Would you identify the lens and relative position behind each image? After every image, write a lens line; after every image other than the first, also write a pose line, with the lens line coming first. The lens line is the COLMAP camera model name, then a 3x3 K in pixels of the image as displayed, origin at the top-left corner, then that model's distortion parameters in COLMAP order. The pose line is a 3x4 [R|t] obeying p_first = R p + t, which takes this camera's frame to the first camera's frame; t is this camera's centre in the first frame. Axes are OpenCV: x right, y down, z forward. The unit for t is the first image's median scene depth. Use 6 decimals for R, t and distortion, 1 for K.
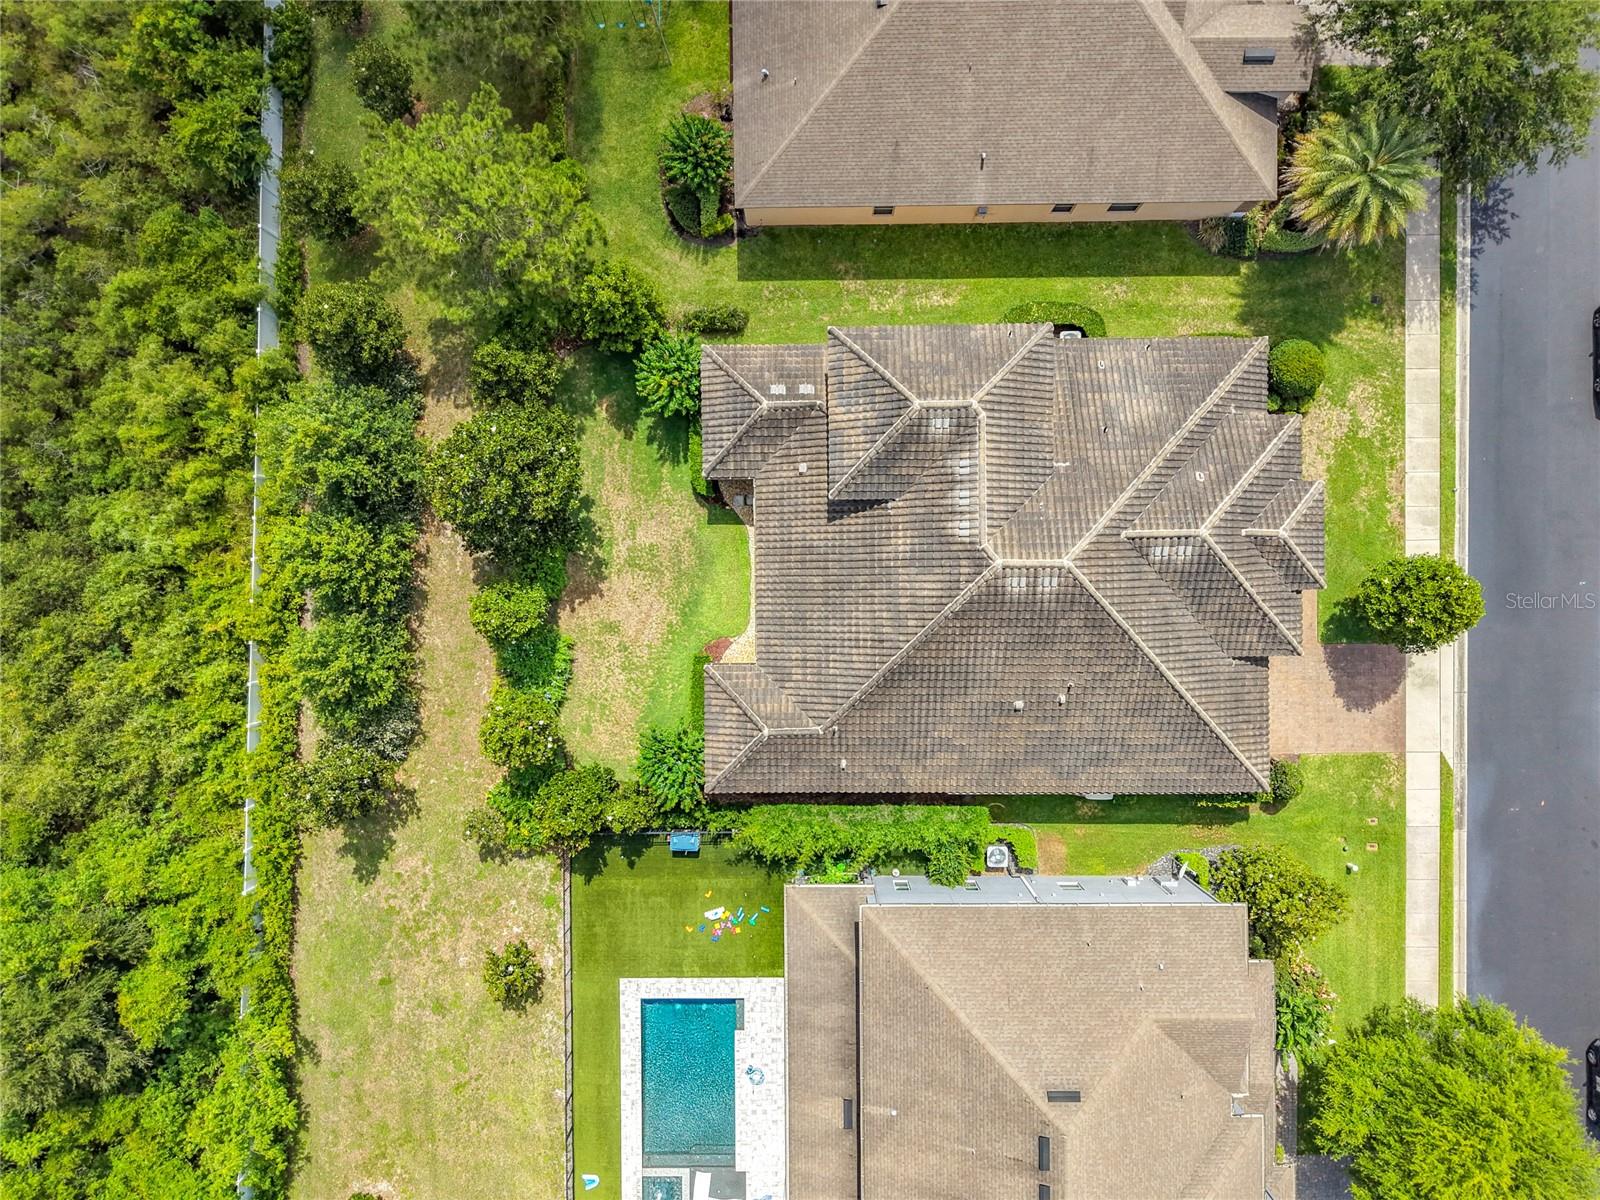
lens RADIAL K [[1081.6, 0, 800.0], [0, 1081.6, 600.0], [0, 0, 1]] dist [0.007708, -0.001234]
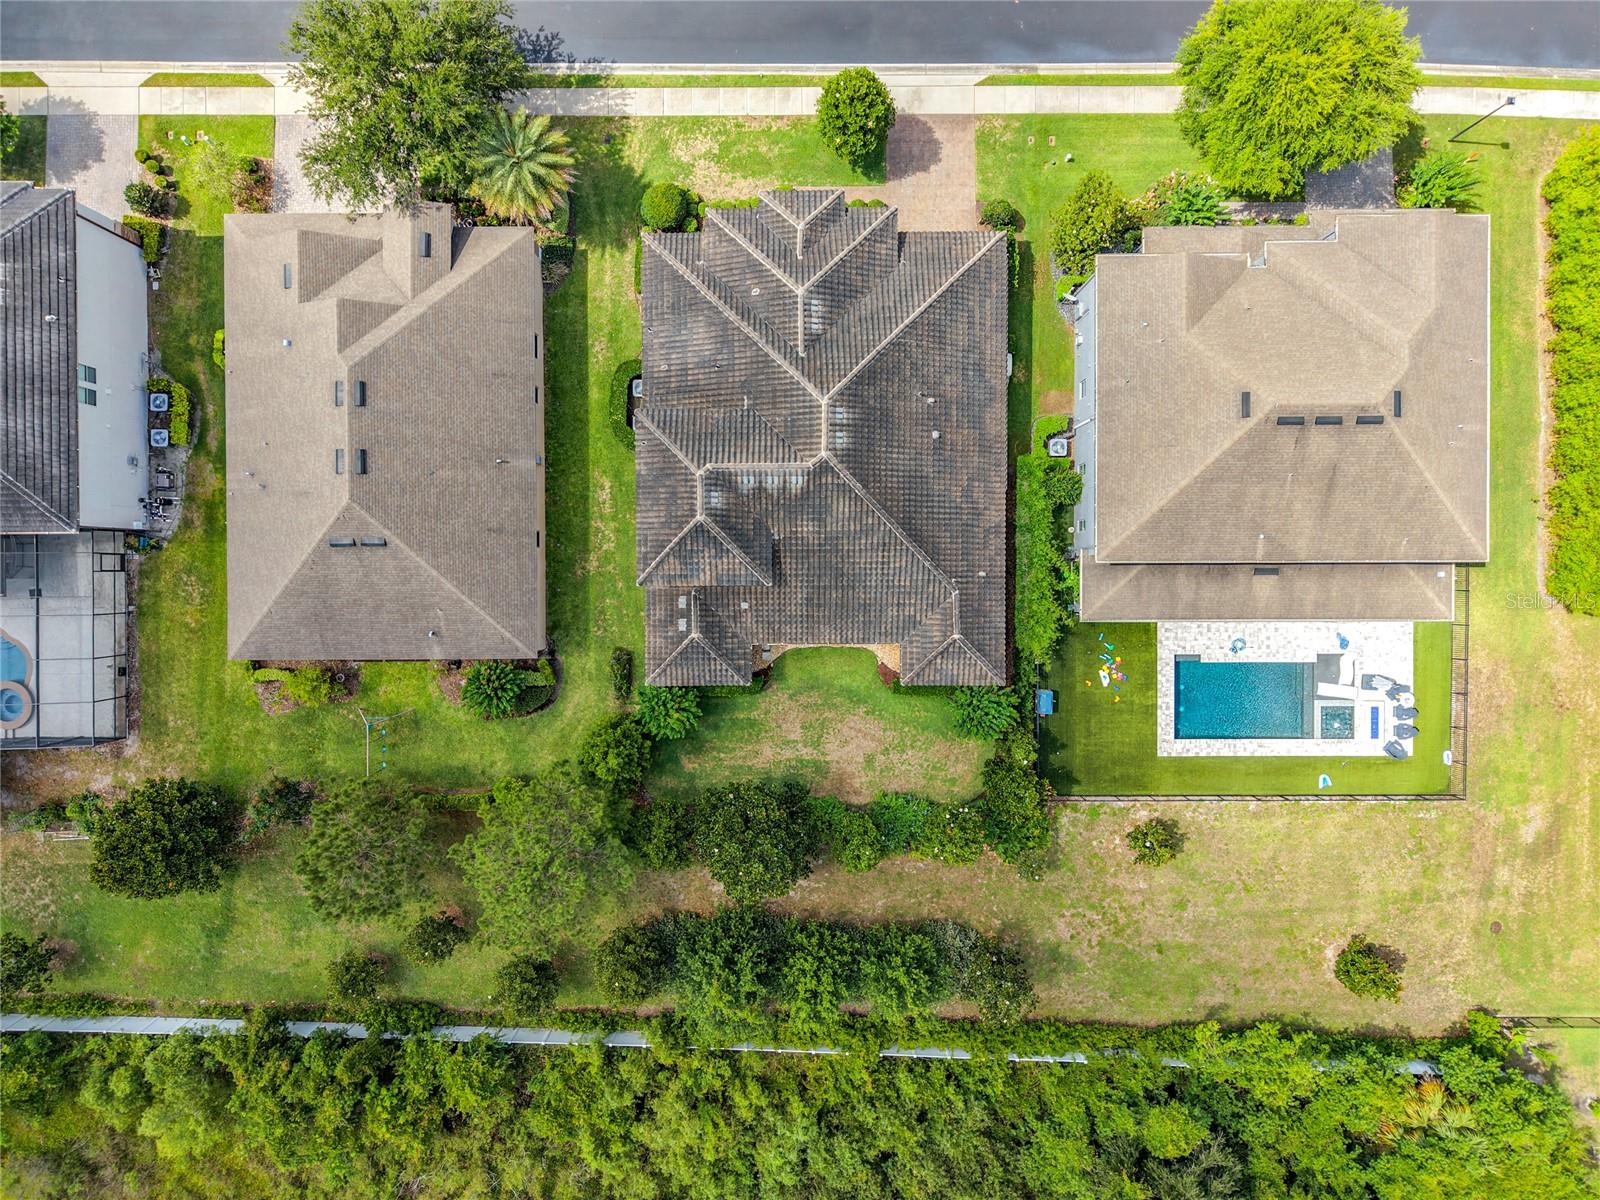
lens RADIAL K [[1086.3, 0, 796.6], [0, 1086.3, 580.8], [0, 0, 1]] dist [0.011576, 0.000475]
pose [[0.005105, -0.999978, 0.004346, 0.024841], [0.999881, 0.005041, -0.014600, -0.042289], [0.014577, 0.004420, 0.999884, -0.243376]]
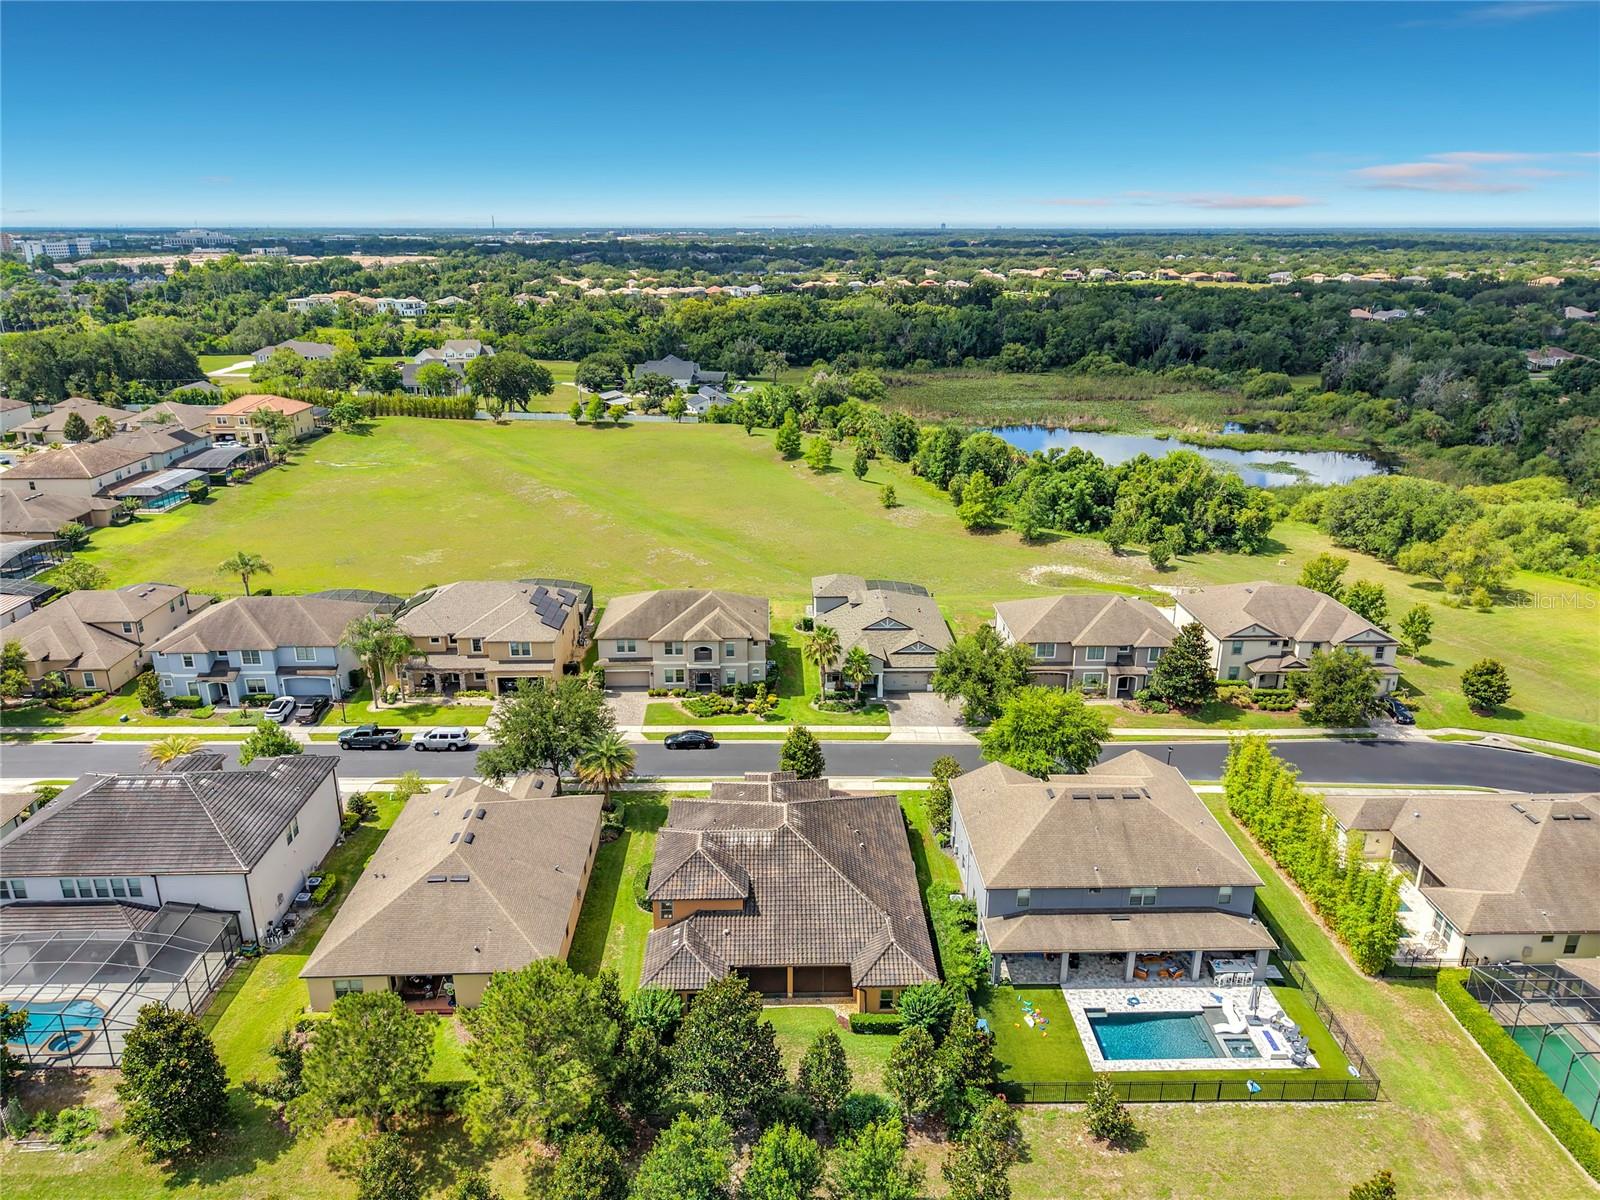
lens RADIAL K [[1091.0, 0, 800.0], [0, 1091.0, 600.0], [0, 0, 1]] dist [0.015063, -0.007680]
pose [[-0.016227, -0.308536, 0.951074, -1.333804], [0.999857, -0.009525, 0.013969, -0.028280], [0.004749, 0.951165, 0.308647, 0.025779]]
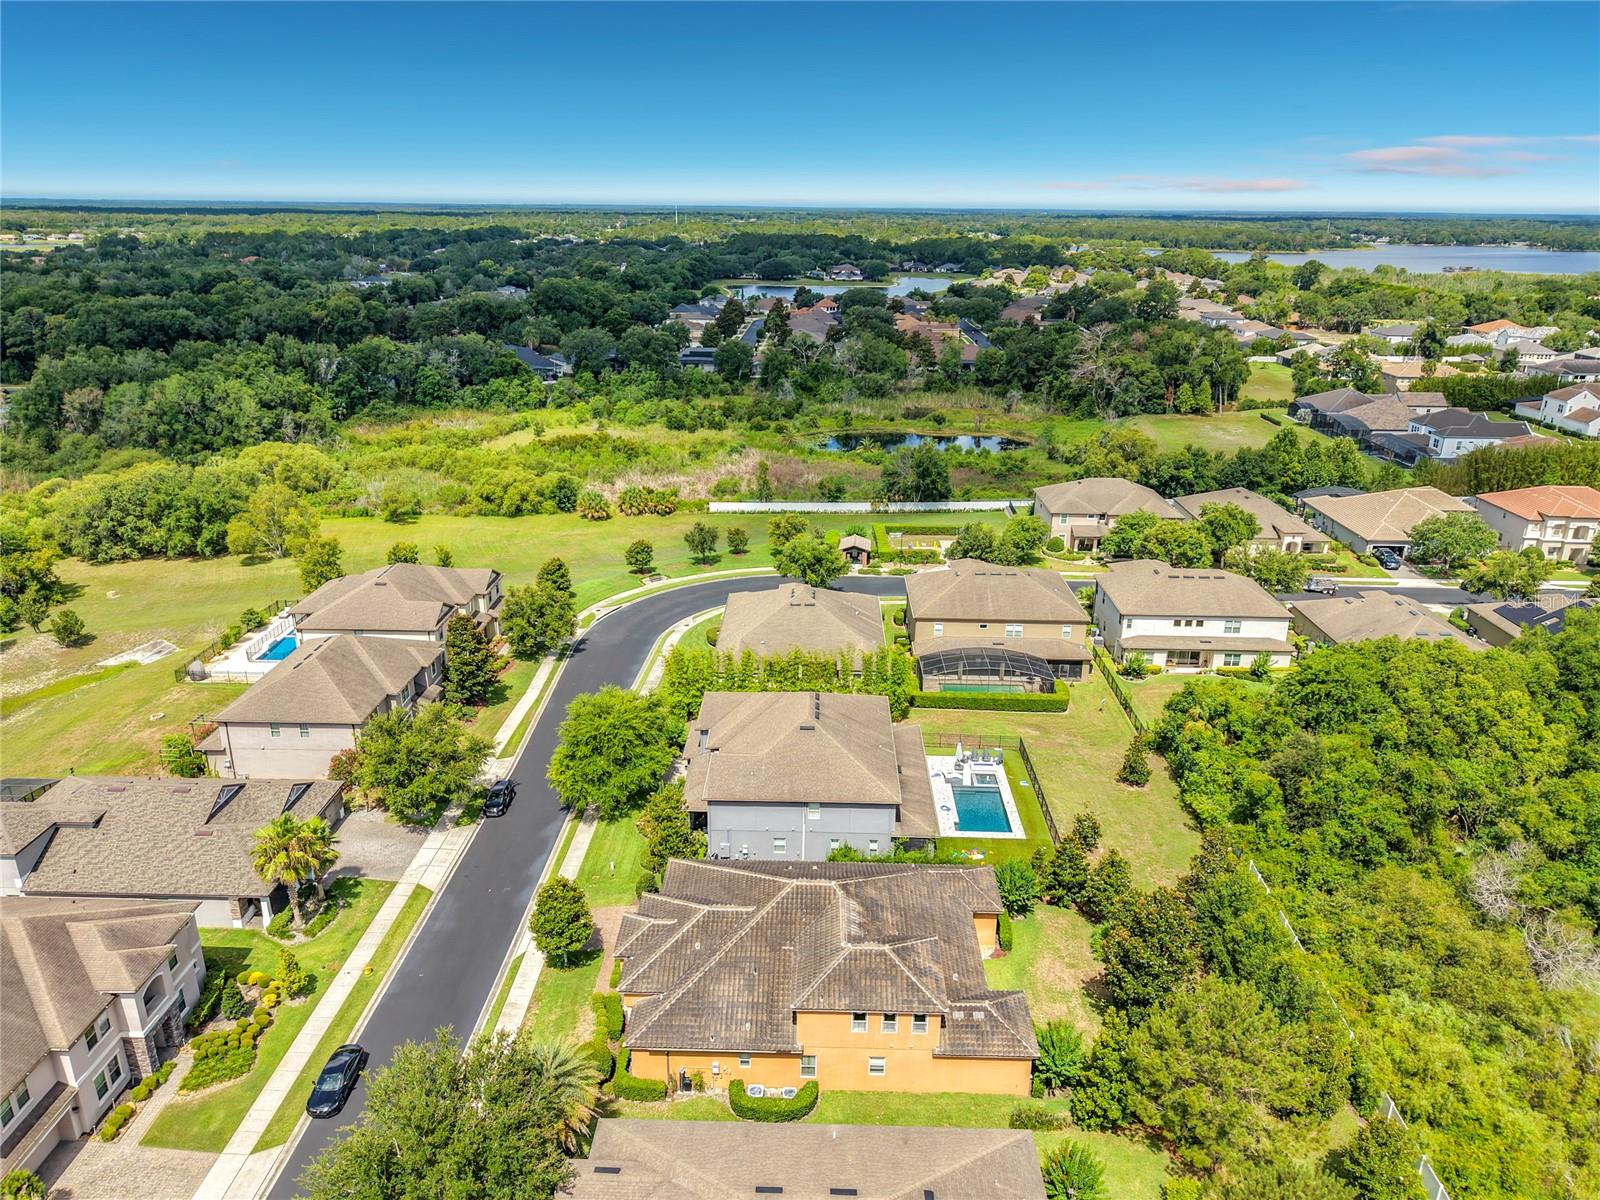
lens RADIAL K [[1108.5, 0, 800.0], [0, 1108.5, 600.0], [0, 0, 1]] dist [0.001806, 0.001481]
pose [[-0.999590, 0.000608, 0.028624, 0.163272], [0.026678, -0.343103, 0.938919, -1.312333], [0.010392, 0.939298, 0.342946, -0.005670]]
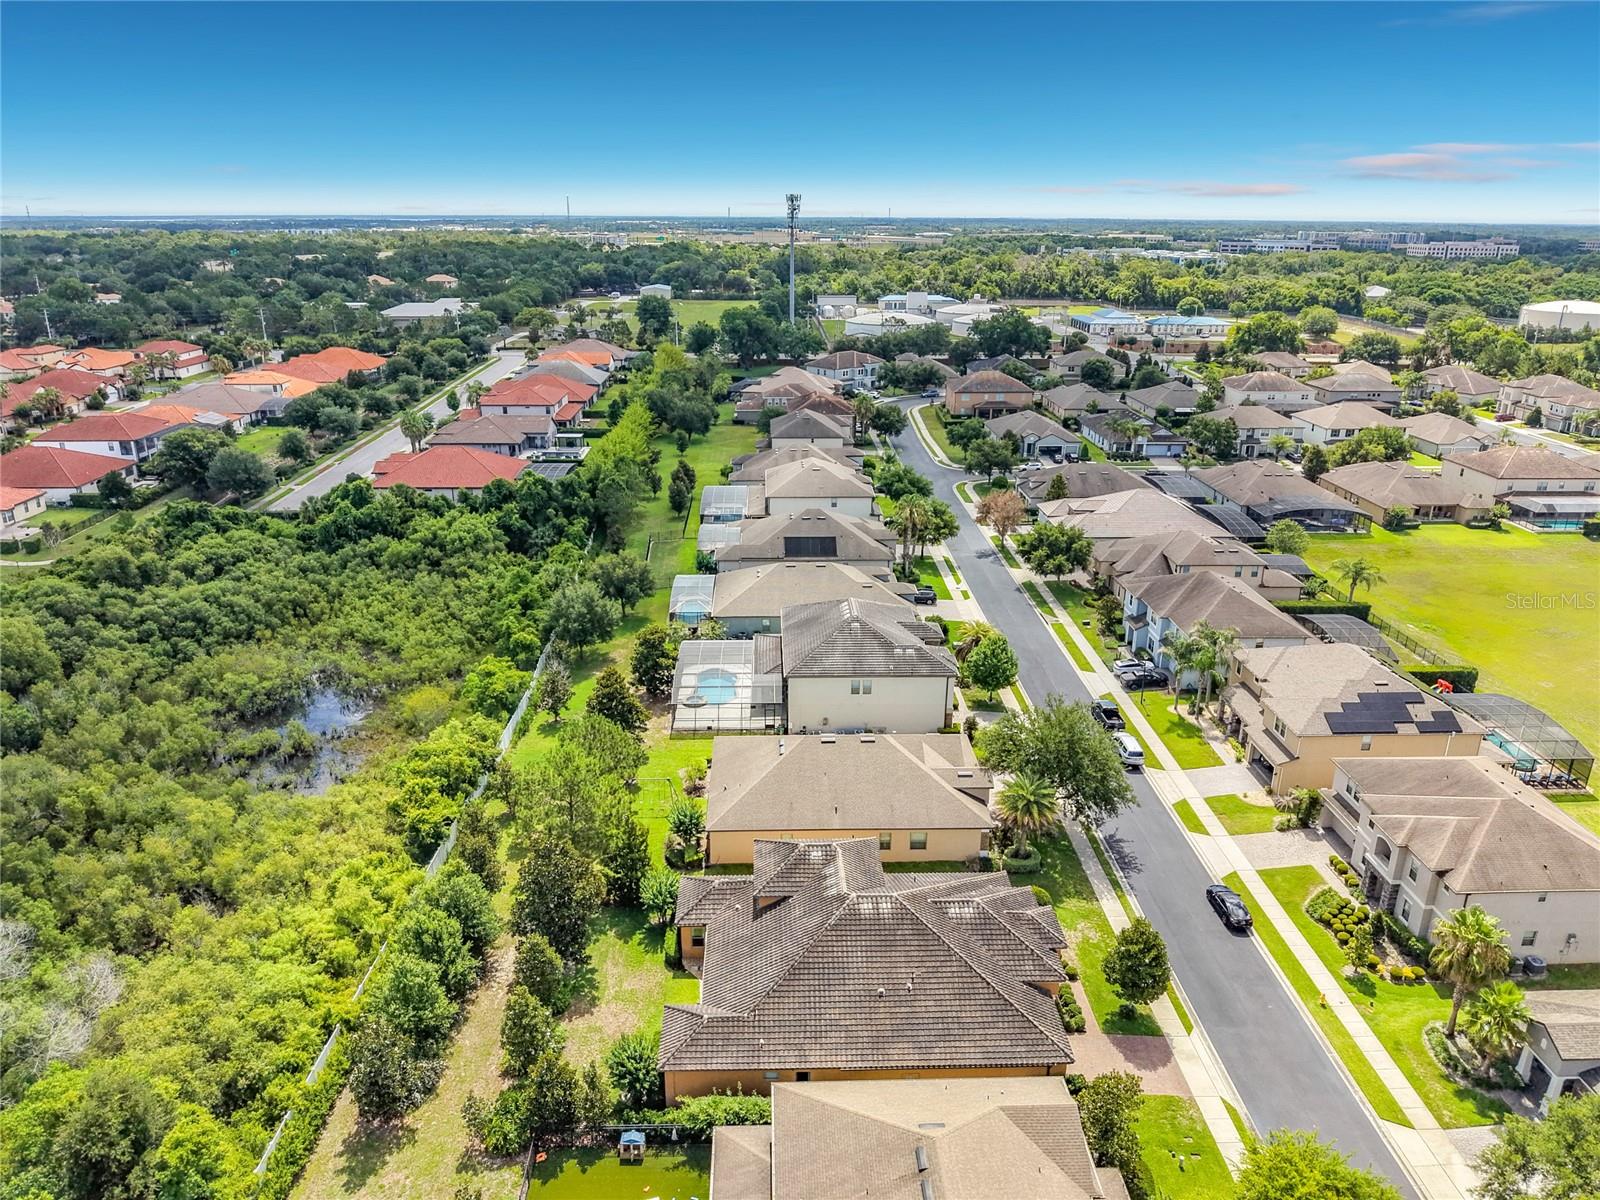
lens RADIAL K [[1072.2, 0, 754.6], [0, 1072.2, 605.3], [0, 0, 1]] dist [0.003586, -0.045025]
pose [[0.999799, 0.018858, -0.006787, 0.029025], [-0.012718, 0.335217, -0.942055, 1.199237], [-0.015490, 0.941952, 0.335389, 0.022352]]
